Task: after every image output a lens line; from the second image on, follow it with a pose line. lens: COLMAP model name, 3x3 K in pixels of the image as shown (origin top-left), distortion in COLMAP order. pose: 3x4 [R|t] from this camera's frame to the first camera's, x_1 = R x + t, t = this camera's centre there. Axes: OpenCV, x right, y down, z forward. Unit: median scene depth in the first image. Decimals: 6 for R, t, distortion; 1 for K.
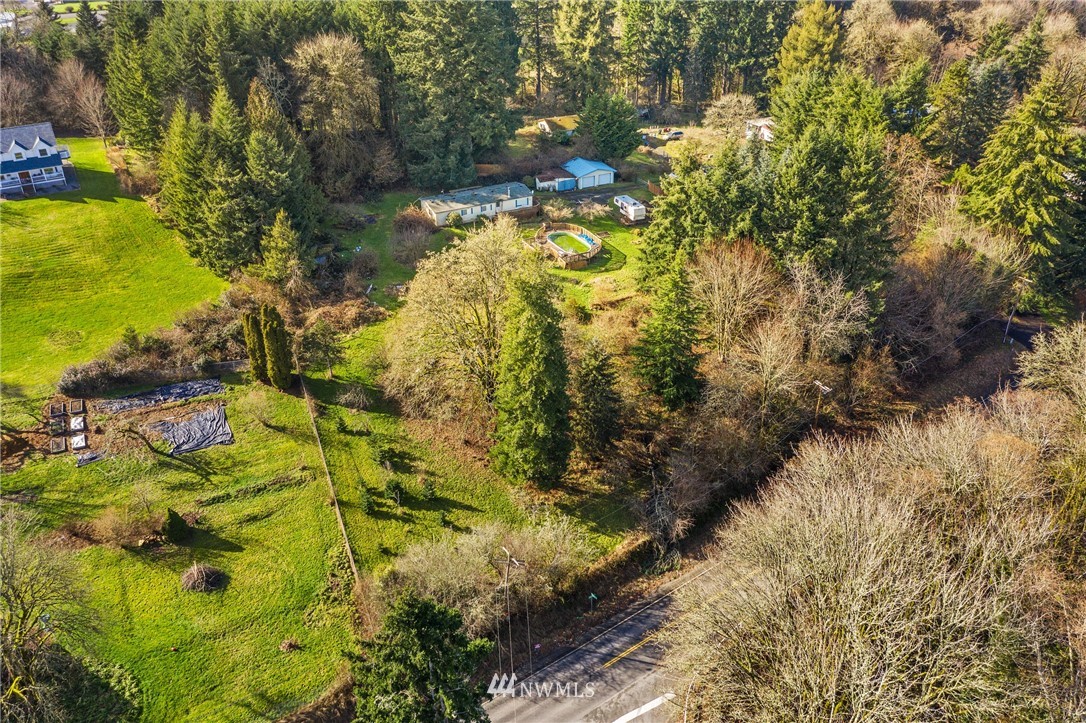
lens RADIAL K [[871.3, 0, 543.0], [0, 871.3, 361.5], [0, 0, 1]] dist [-0.003412, 0.001760]
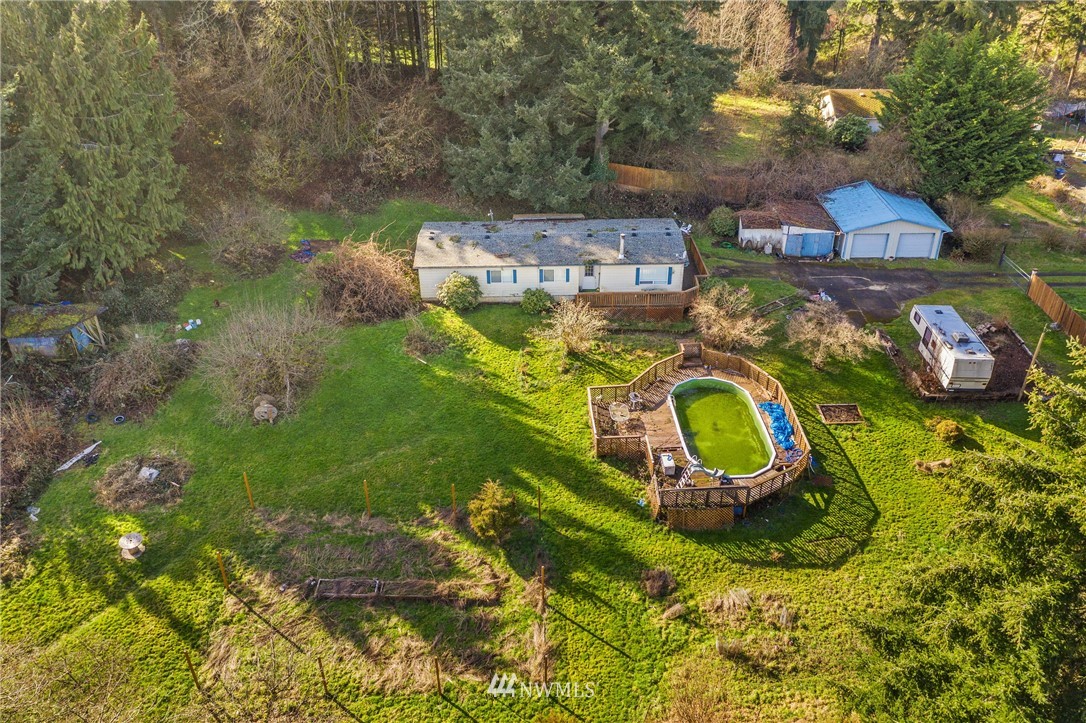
lens RADIAL K [[871.3, 0, 543.0], [0, 871.3, 361.5], [0, 0, 1]] dist [-0.003412, 0.001760]
pose [[0.900291, 0.225740, -0.372179, 0.084930], [-0.219791, 0.973764, 0.058955, -0.156163], [0.375723, 0.028724, 0.926287, 0.615866]]
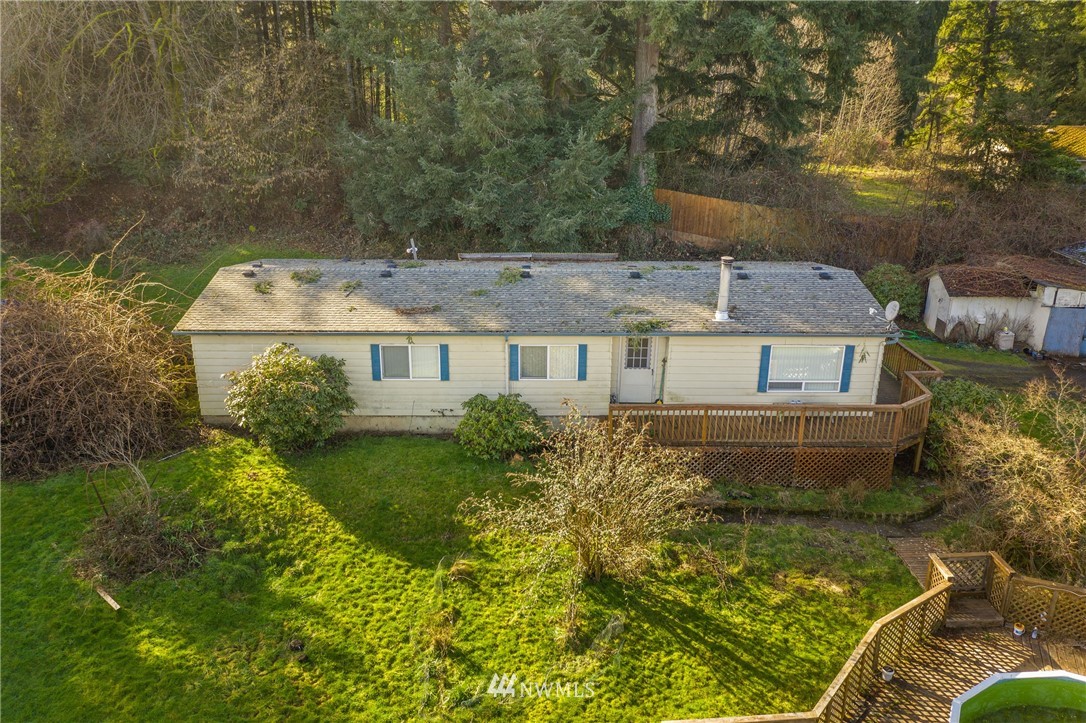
lens RADIAL K [[871.3, 0, 543.0], [0, 871.3, 361.5], [0, 0, 1]] dist [-0.003412, 0.001760]
pose [[0.898833, 0.162601, -0.407014, -0.003702], [-0.237217, 0.961344, -0.139808, -0.150843], [0.368548, 0.222214, 0.902659, 0.841269]]
